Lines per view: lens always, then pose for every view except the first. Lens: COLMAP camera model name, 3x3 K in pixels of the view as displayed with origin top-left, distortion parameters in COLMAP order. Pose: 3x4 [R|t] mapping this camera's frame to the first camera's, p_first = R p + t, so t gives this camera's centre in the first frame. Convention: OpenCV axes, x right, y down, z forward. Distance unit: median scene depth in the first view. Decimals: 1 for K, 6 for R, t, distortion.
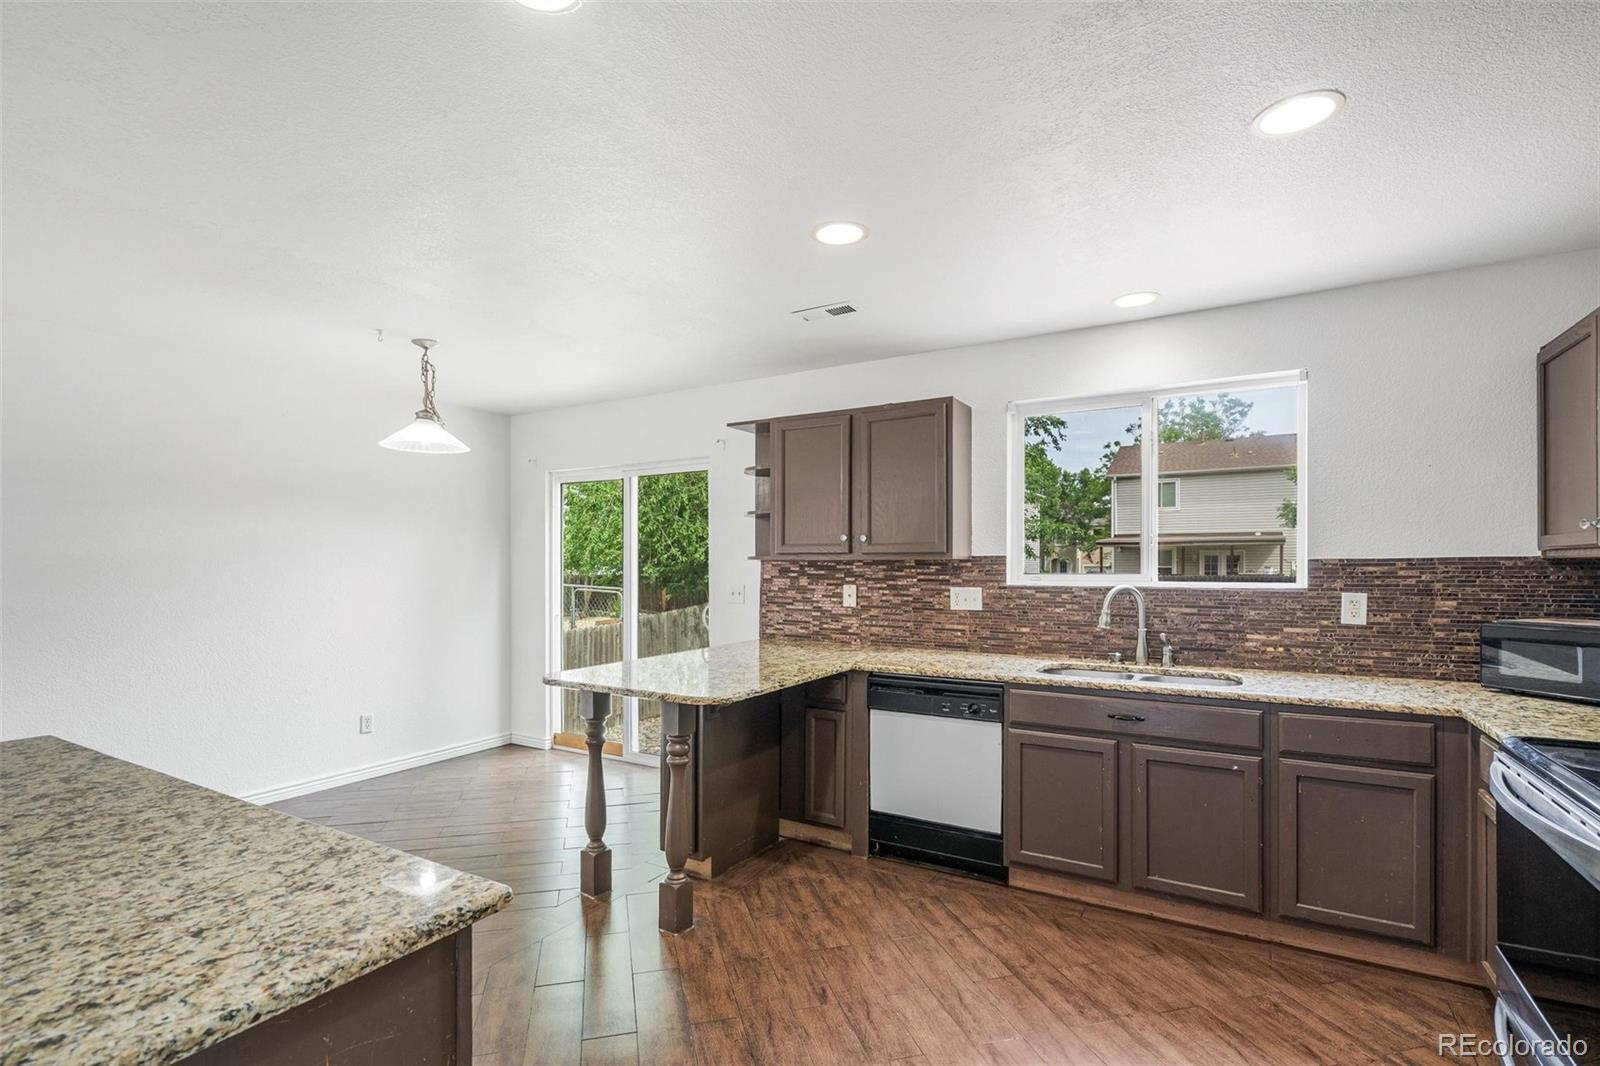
lens RADIAL K [[747.6, 0, 789.1], [0, 747.6, 561.7], [0, 0, 1]] dist [-0.002972, -0.000413]
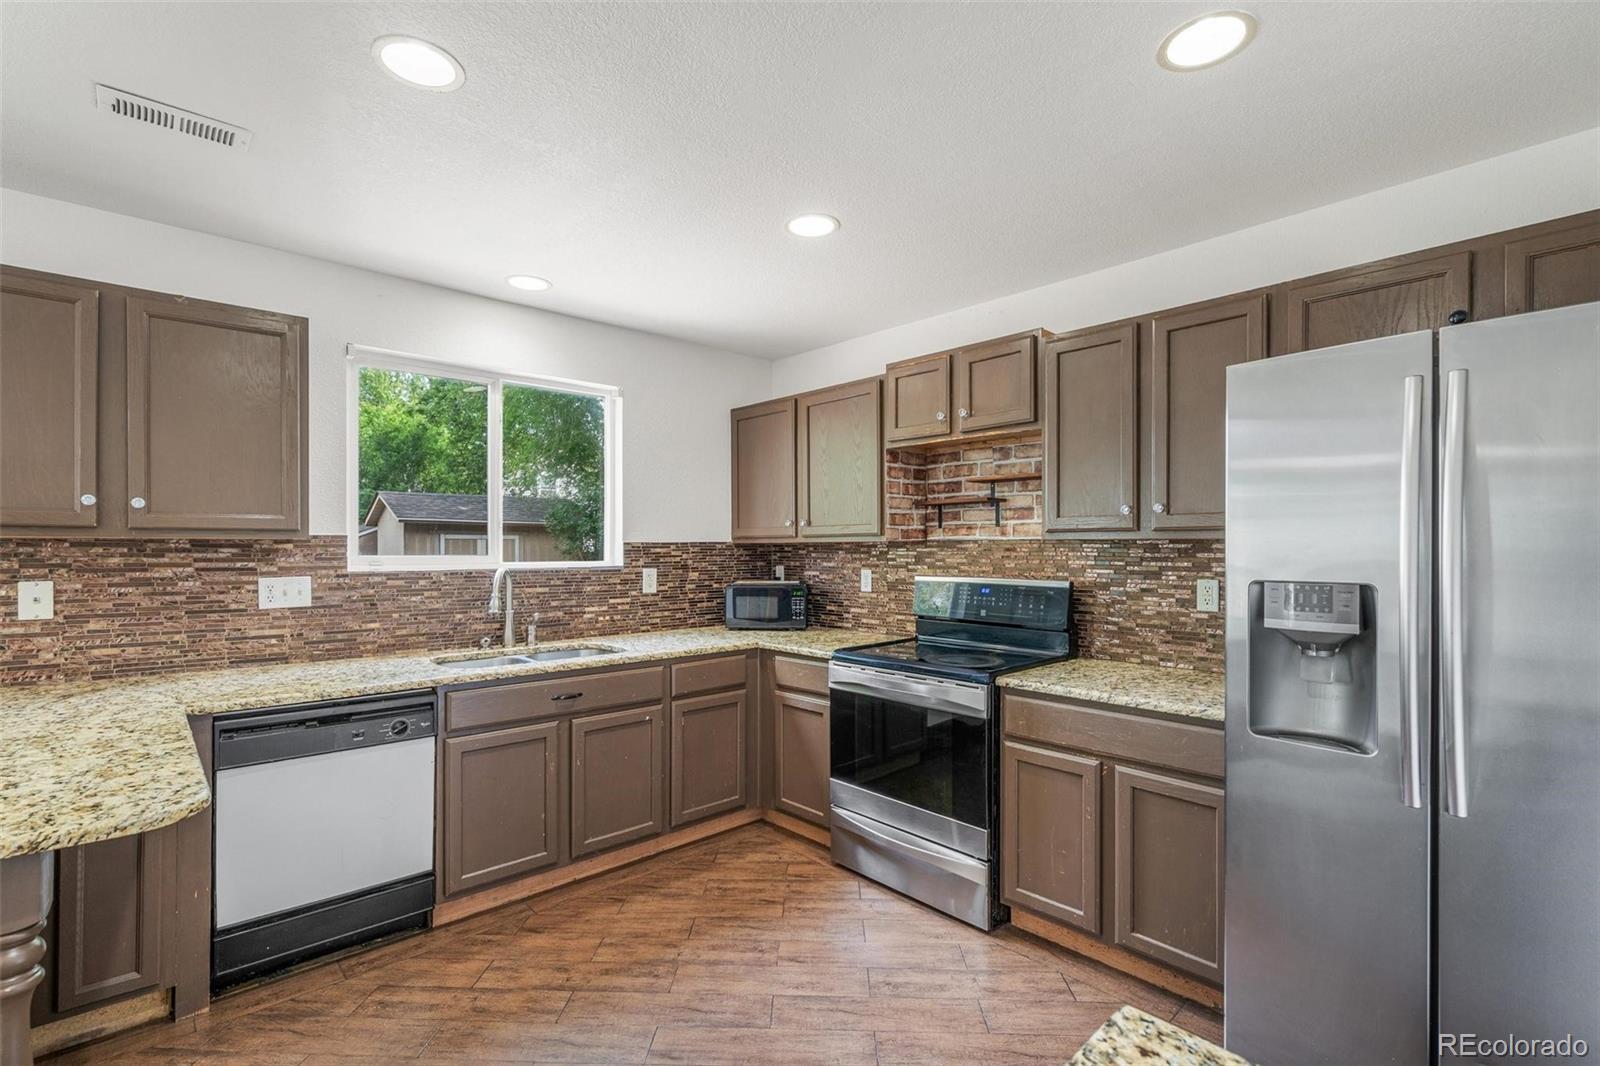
lens RADIAL K [[732.9, 0, 794.1], [0, 732.9, 548.0], [0, 0, 1]] dist [-0.003610, 0.000065]
pose [[0.281579, 0.000618, 0.959538, -0.386591], [-0.003947, 0.999992, 0.000515, 0.003840], [-0.959530, -0.003932, 0.281579, 0.383452]]
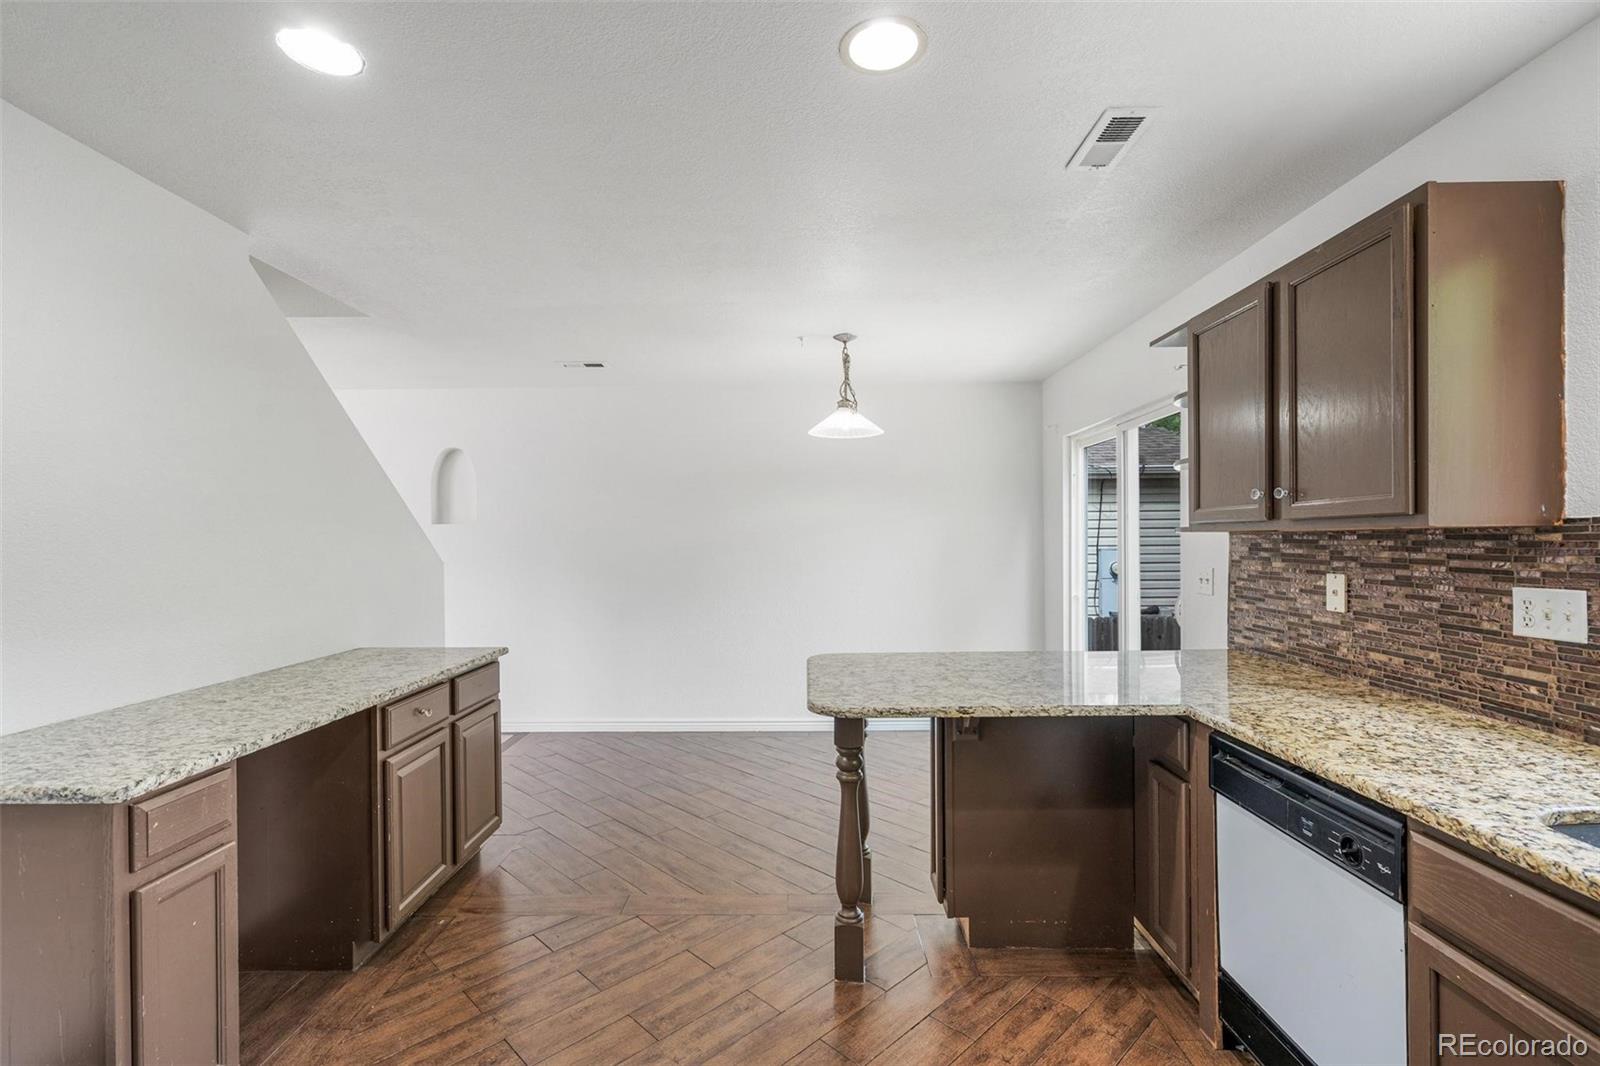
lens RADIAL K [[726.6, 0, 798.1], [0, 726.6, 537.3], [0, 0, 1]] dist [-0.004086, 0.000804]
pose [[0.507165, -0.005782, -0.861830, 0.467960], [0.009027, 0.999958, -0.001396, 0.000106], [0.861802, -0.007072, 0.507196, 0.481962]]
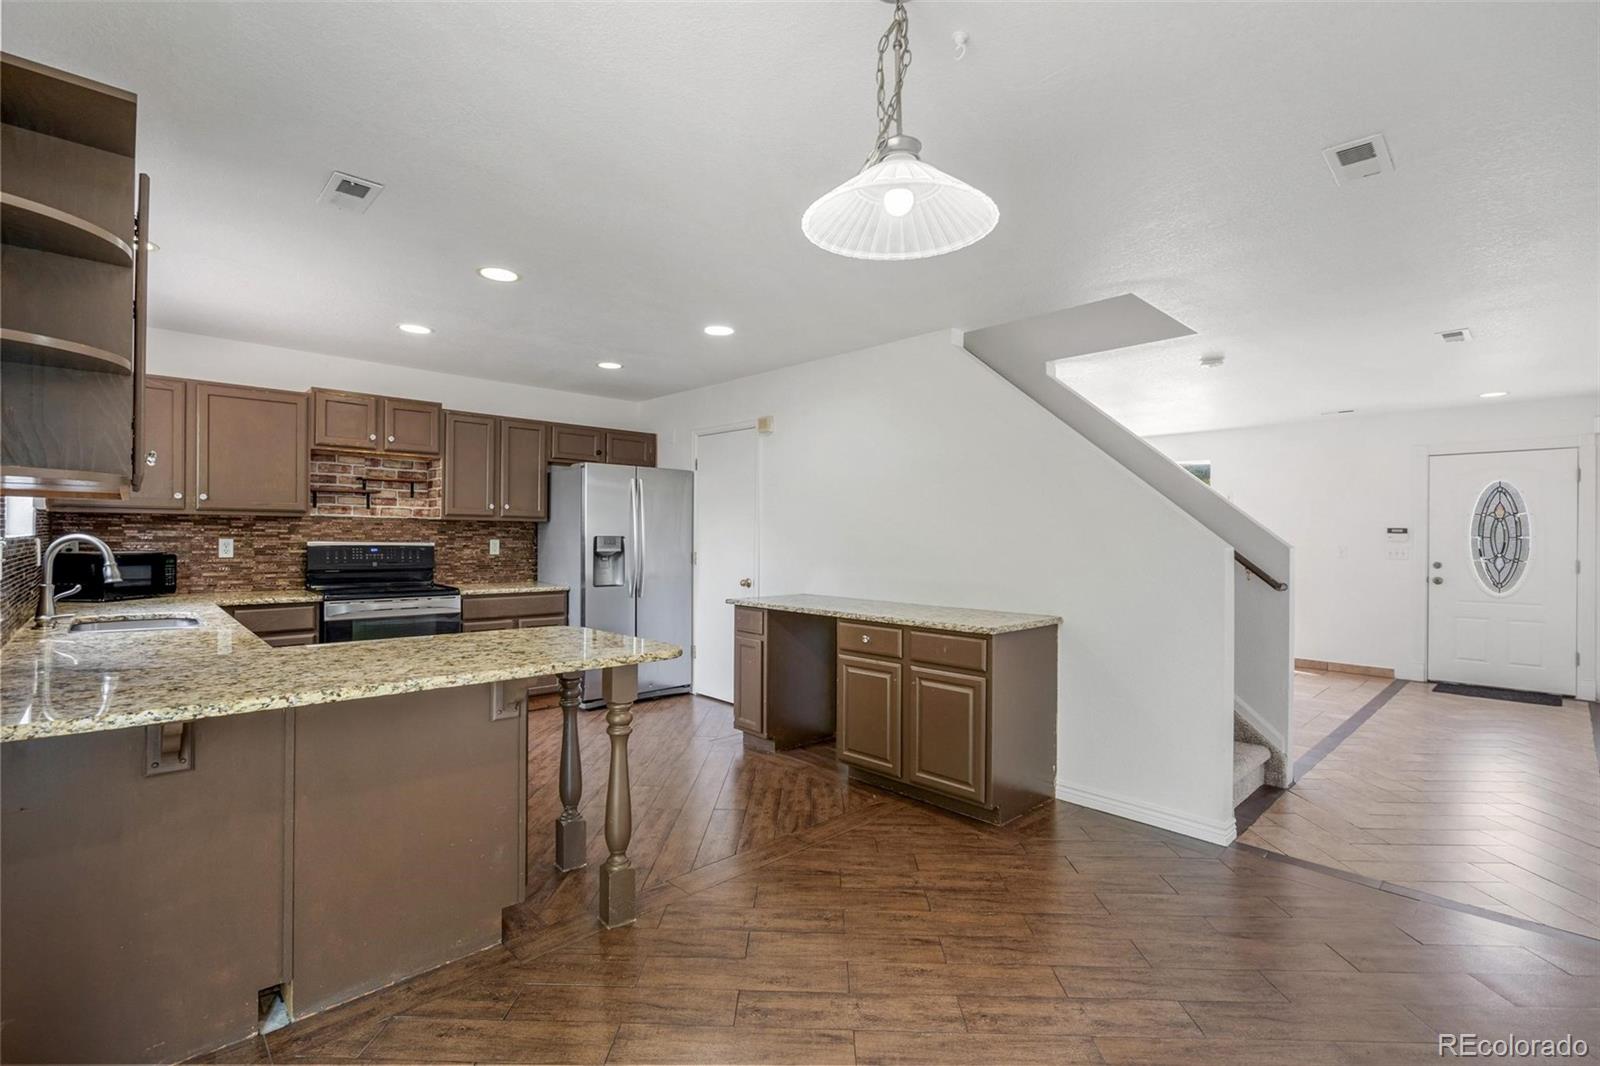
lens RADIAL K [[726.6, 0, 798.1], [0, 726.6, 537.3], [0, 0, 1]] dist [-0.004086, 0.000804]
pose [[-0.961644, -0.008443, 0.274172, -0.656206], [-0.009470, 0.999952, -0.002424, 0.030228], [-0.274138, -0.004927, -0.961678, 1.690464]]
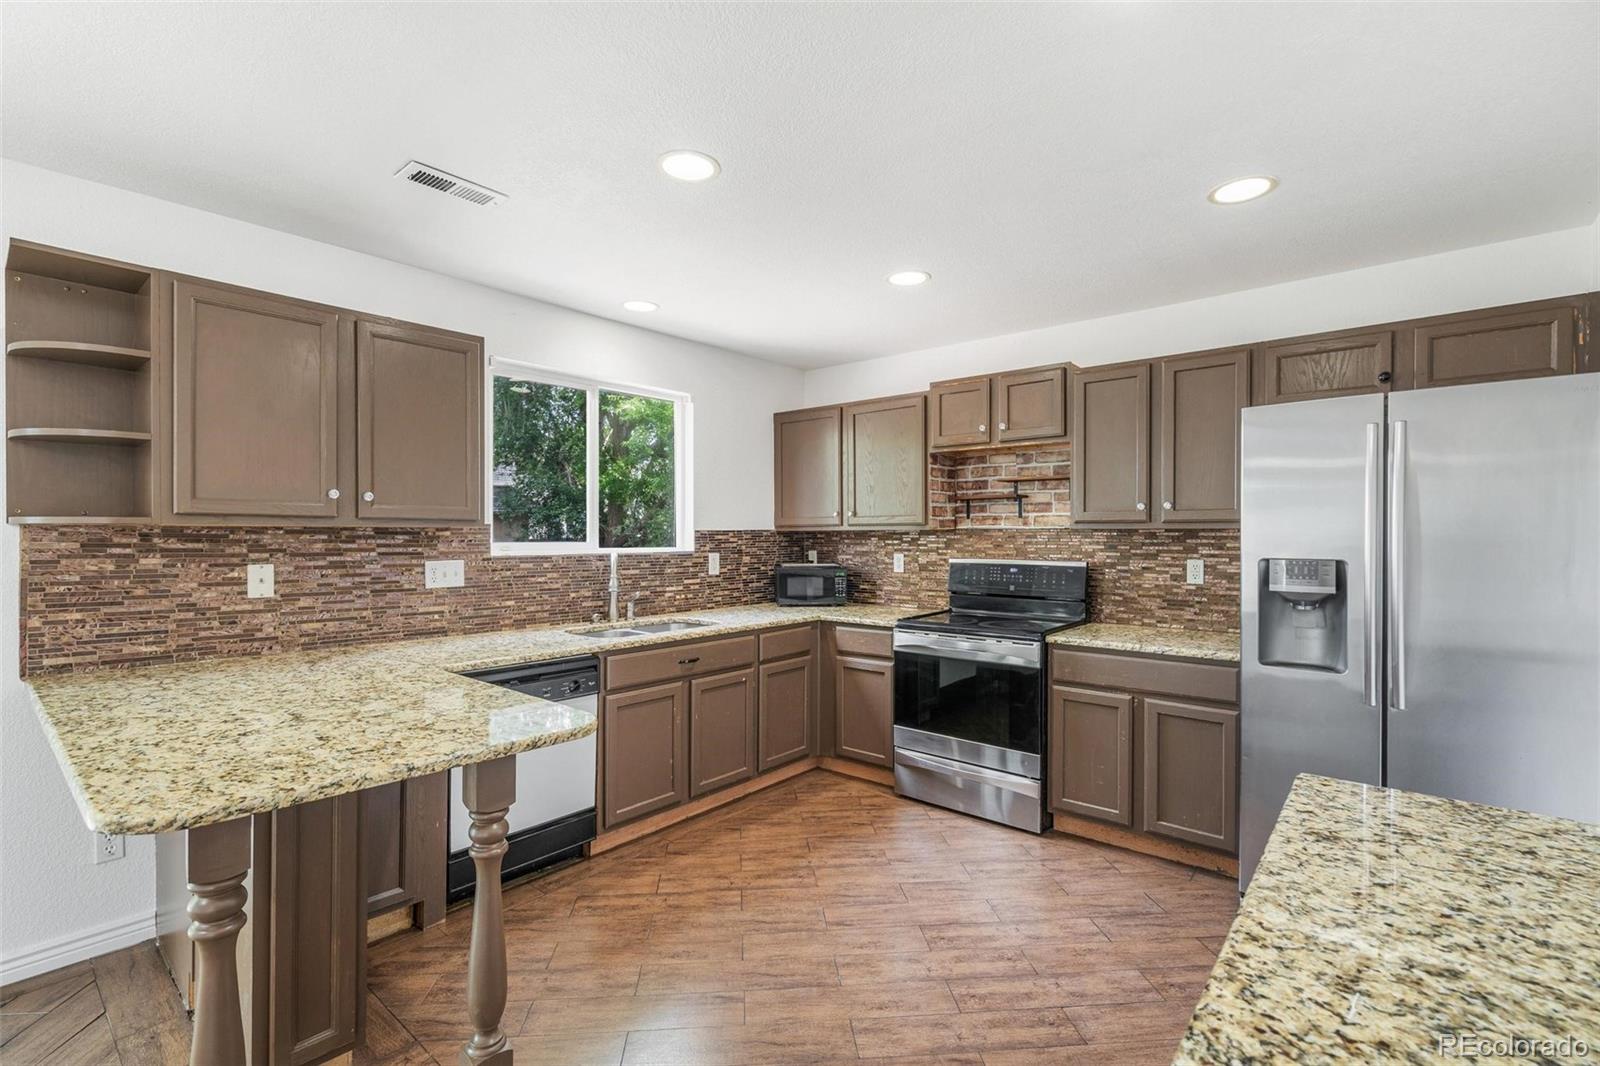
lens RADIAL K [[726.6, 0, 798.1], [0, 726.6, 537.3], [0, 0, 1]] dist [-0.004086, 0.000804]
pose [[0.160007, -0.002352, 0.987113, -0.622448], [-0.004633, 0.999984, 0.003134, 0.004413], [-0.987105, -0.005075, 0.159994, 0.581435]]
